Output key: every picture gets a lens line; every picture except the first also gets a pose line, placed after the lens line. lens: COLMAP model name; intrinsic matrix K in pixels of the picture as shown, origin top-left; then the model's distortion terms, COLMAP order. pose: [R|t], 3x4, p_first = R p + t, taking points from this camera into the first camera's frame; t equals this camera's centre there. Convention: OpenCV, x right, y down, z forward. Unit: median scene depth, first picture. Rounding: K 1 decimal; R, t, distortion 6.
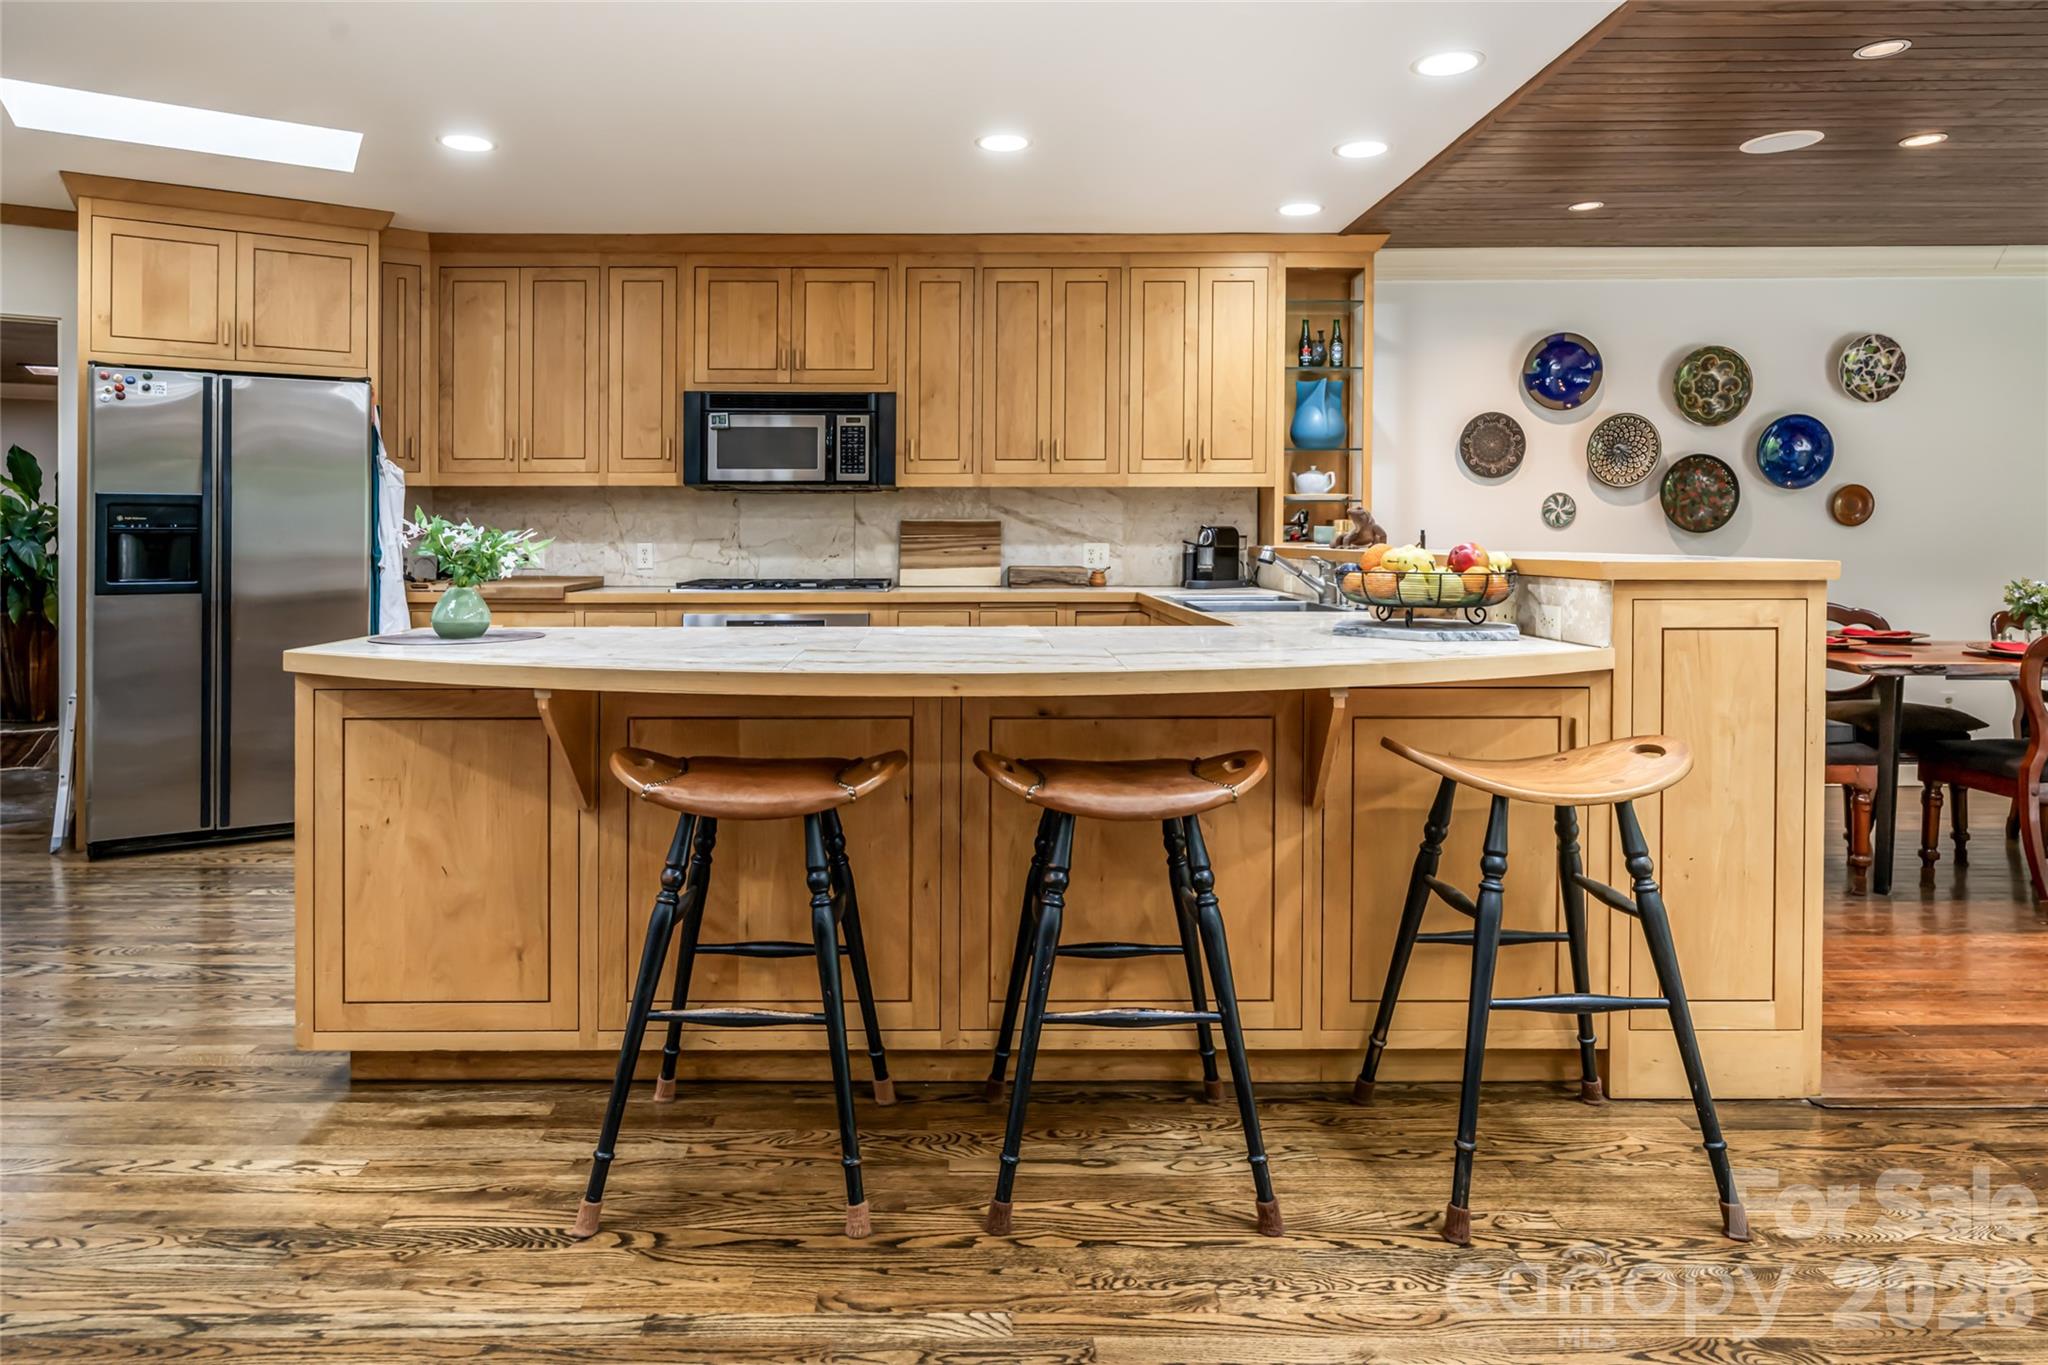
lens RADIAL K [[1222.5, 0, 997.7], [0, 1222.5, 571.5], [0, 0, 1]] dist [0.002616, -0.002480]
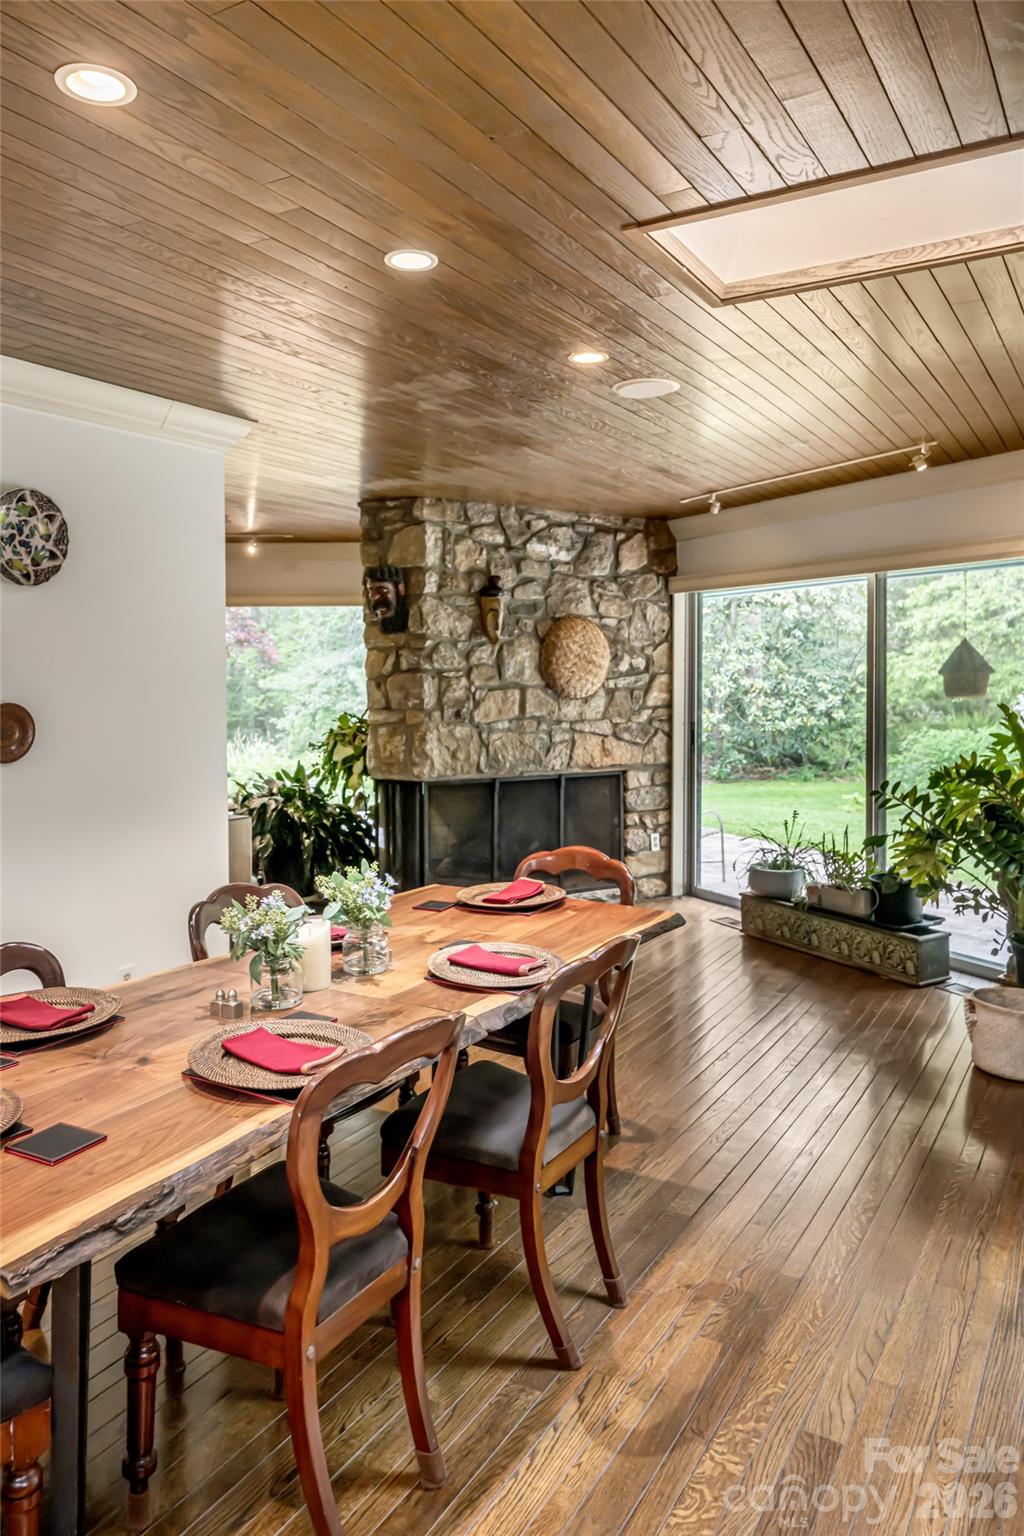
lens RADIAL K [[1129.4, 0, 516.1], [0, 1129.4, 696.0], [0, 0, 1]] dist [-0.004586, 0.004707]
pose [[0.523197, -0.020146, 0.851974, 0.310619], [0.022600, 0.999697, 0.009760, -0.075762], [-0.851912, 0.014148, 0.523494, 0.426888]]
